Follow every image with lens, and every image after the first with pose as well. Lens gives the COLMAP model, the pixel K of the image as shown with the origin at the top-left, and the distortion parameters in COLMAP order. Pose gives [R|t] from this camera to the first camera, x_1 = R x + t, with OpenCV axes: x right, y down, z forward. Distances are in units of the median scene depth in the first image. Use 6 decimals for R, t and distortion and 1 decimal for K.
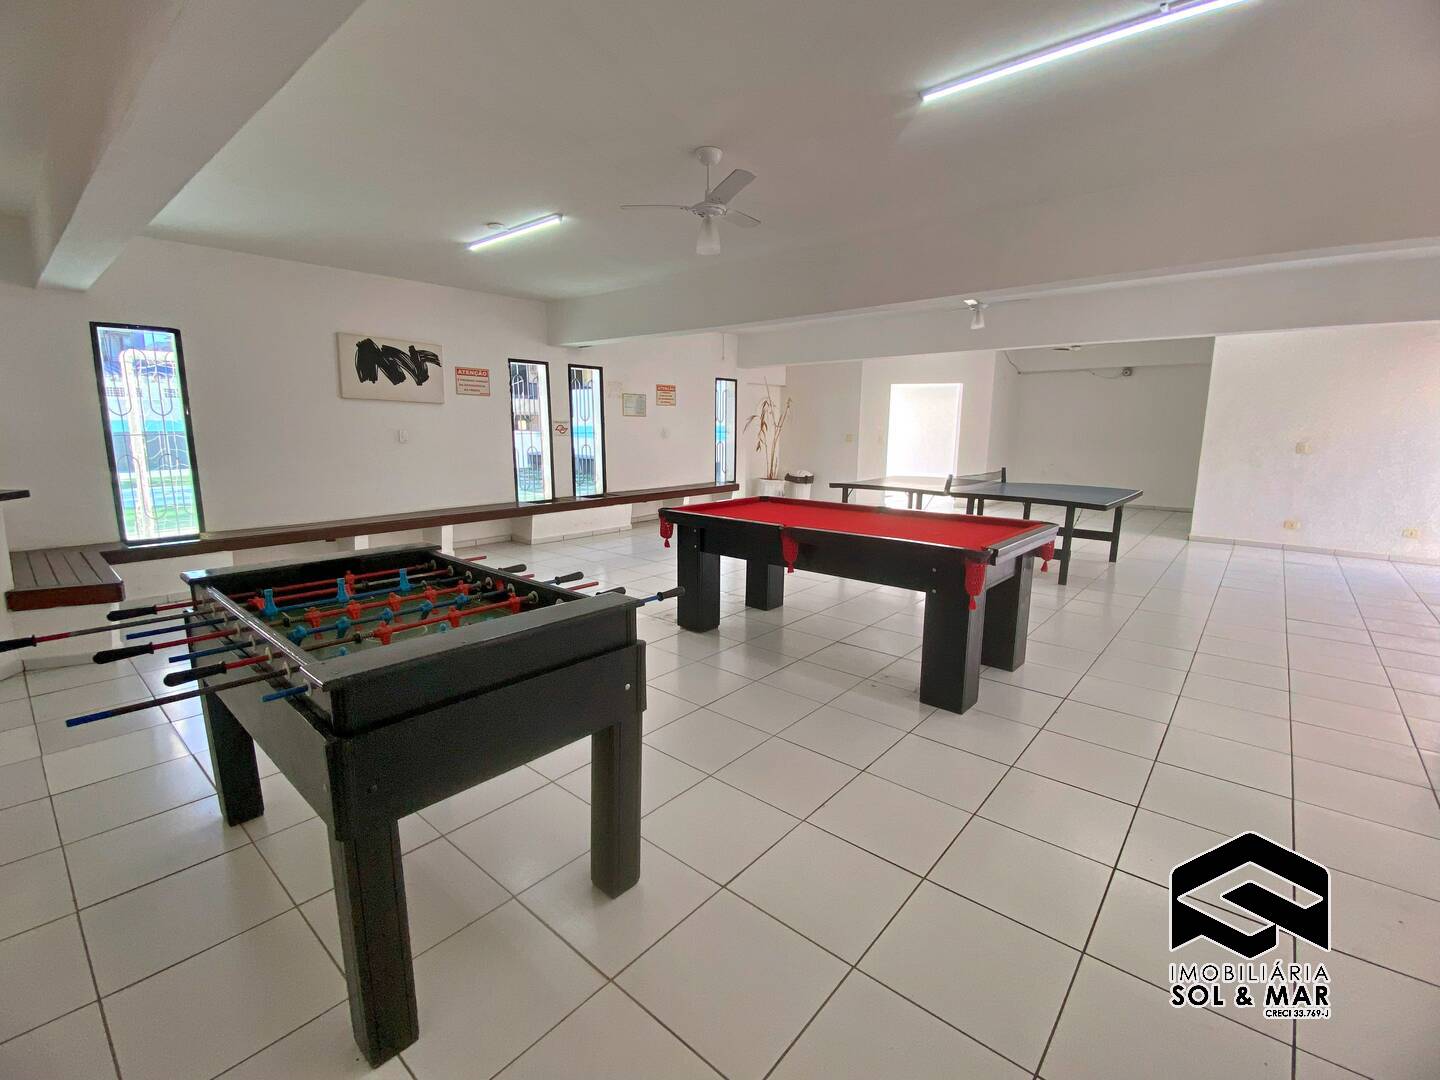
lens RADIAL K [[648.5, 0, 724.7], [0, 648.5, 546.5], [0, 0, 1]] dist [0.042824, -0.020643]
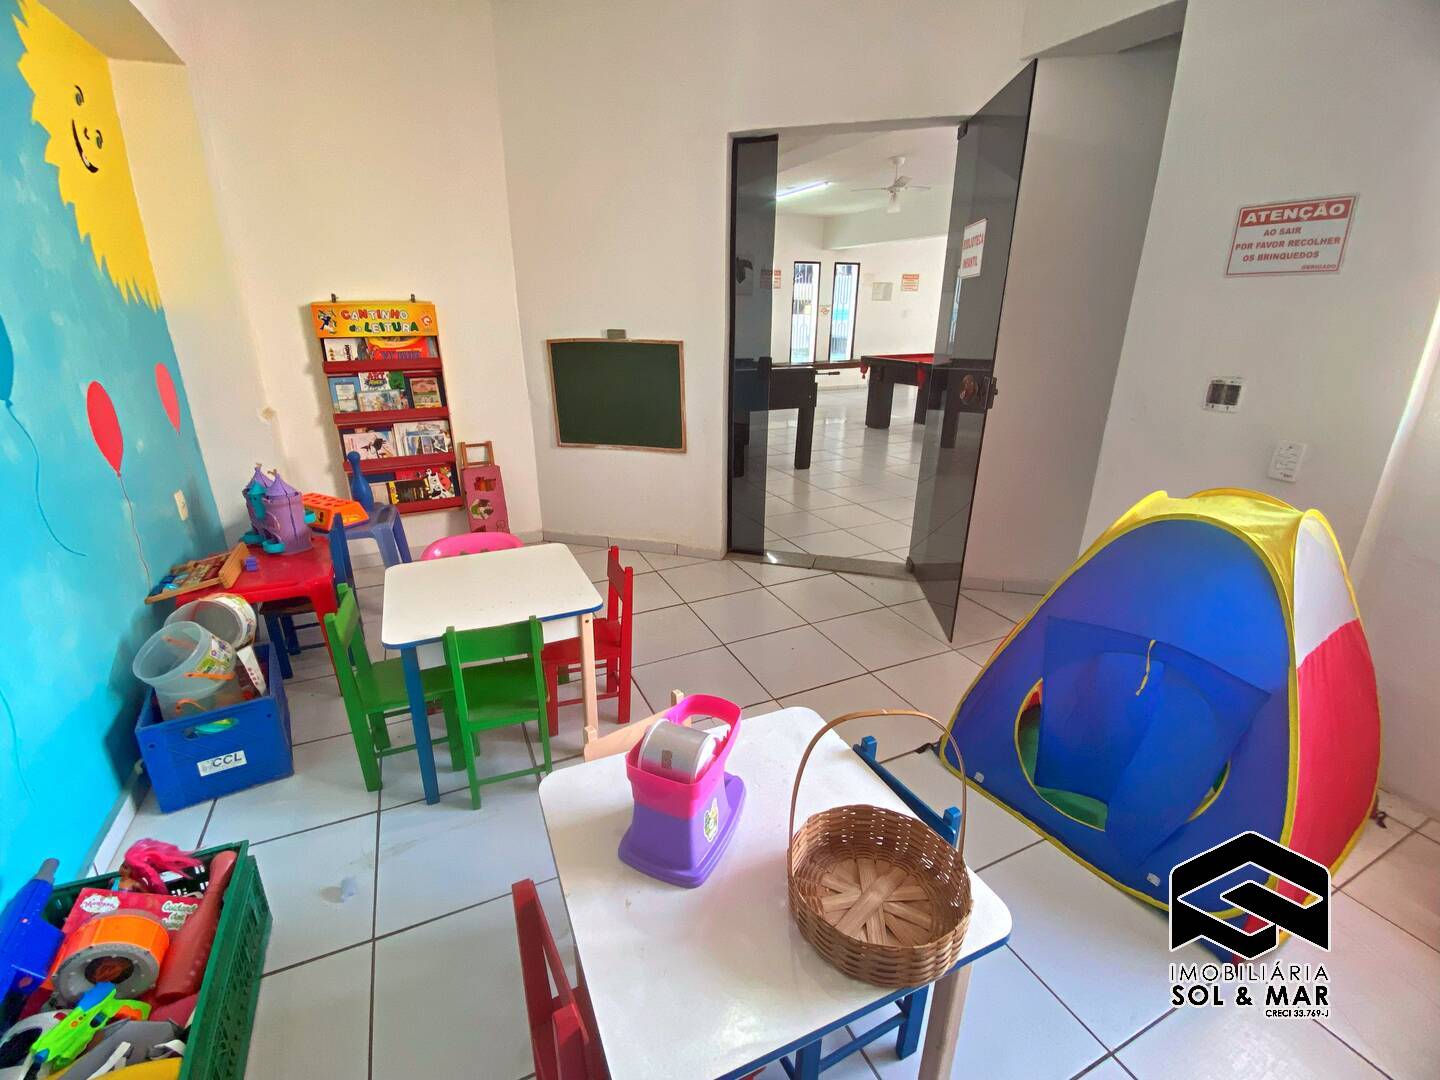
lens RADIAL K [[648.5, 0, 724.7], [0, 648.5, 546.5], [0, 0, 1]] dist [0.042824, -0.020643]
pose [[0.914227, 0.134854, -0.382103, 0.165423], [-0.070107, 0.981416, 0.178628, 0.085886], [0.399091, -0.136518, 0.906691, -0.456468]]
